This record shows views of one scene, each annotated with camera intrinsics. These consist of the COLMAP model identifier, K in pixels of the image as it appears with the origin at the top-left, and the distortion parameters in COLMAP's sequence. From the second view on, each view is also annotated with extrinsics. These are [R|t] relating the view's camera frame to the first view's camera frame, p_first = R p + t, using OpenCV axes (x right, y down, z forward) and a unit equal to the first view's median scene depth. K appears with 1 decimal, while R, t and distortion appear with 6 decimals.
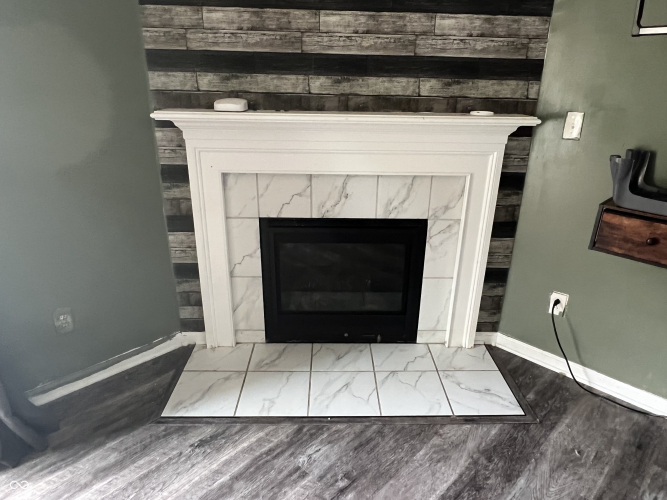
lens RADIAL K [[457.5, 0, 348.3], [0, 457.5, 251.0], [0, 0, 1]] dist [-0.003034, -0.002447]
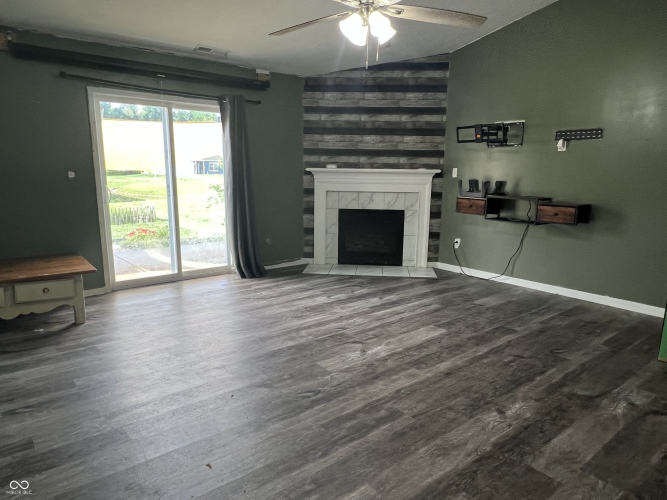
lens RADIAL K [[457.5, 0, 348.3], [0, 457.5, 251.0], [0, 0, 1]] dist [-0.003034, -0.002447]
pose [[0.993220, 0.015664, -0.115190, 0.165912], [-0.037145, 0.981698, -0.186789, 0.660721], [0.110156, 0.189801, 0.975624, -1.517707]]
